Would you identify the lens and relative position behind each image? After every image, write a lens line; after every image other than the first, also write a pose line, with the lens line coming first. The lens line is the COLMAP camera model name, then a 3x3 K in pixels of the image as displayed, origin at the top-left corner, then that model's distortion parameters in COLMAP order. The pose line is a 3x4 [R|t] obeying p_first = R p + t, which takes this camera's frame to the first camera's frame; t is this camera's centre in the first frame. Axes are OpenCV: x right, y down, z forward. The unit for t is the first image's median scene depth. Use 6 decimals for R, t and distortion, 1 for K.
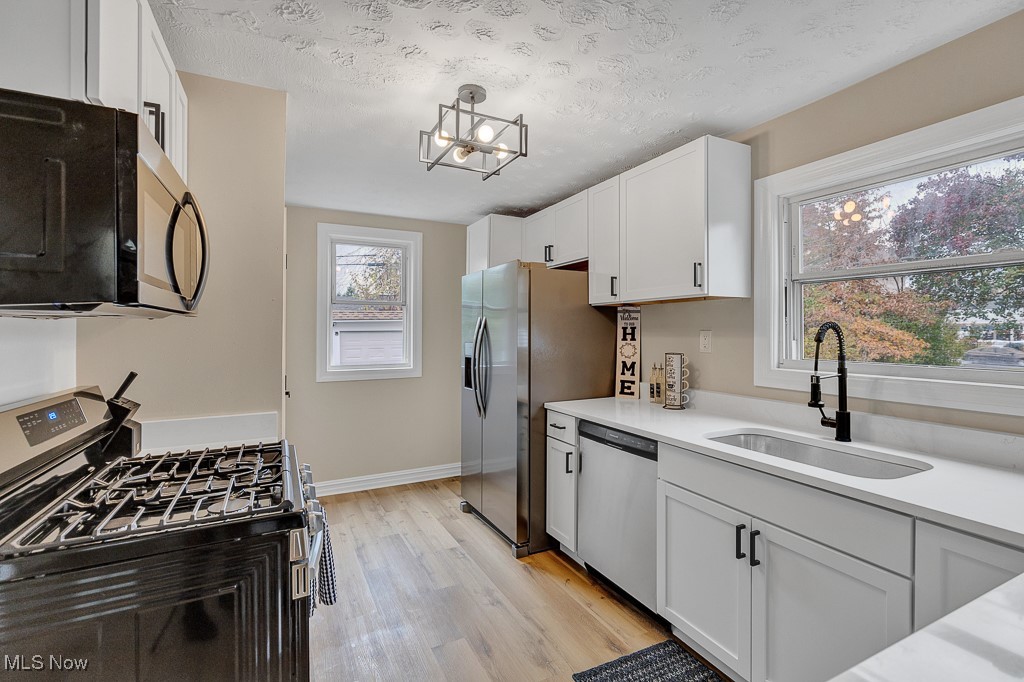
lens RADIAL K [[469.8, 0, 514.0], [0, 469.8, 334.0], [0, 0, 1]] dist [0.007729, -0.000611]
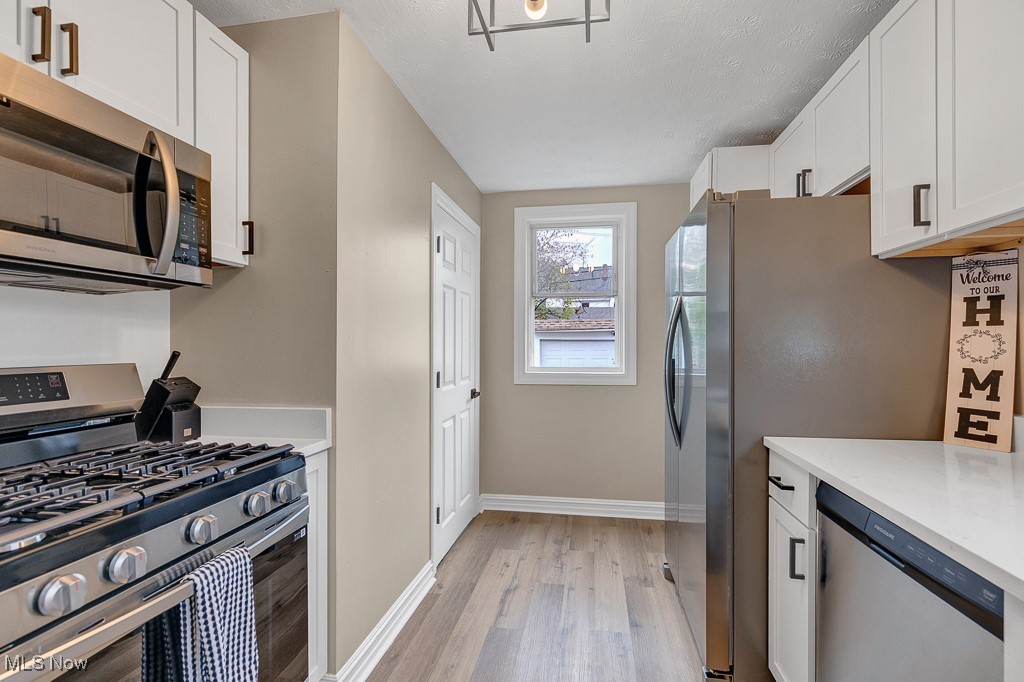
lens RADIAL K [[469.8, 0, 512.2], [0, 469.8, 343.5], [0, 0, 1]] dist [0.007729, -0.000611]
pose [[0.801880, -0.001451, -0.597483, 0.149734], [-0.001721, 0.999987, -0.004739, 0.035325], [0.597482, 0.004828, 0.801868, 0.339846]]
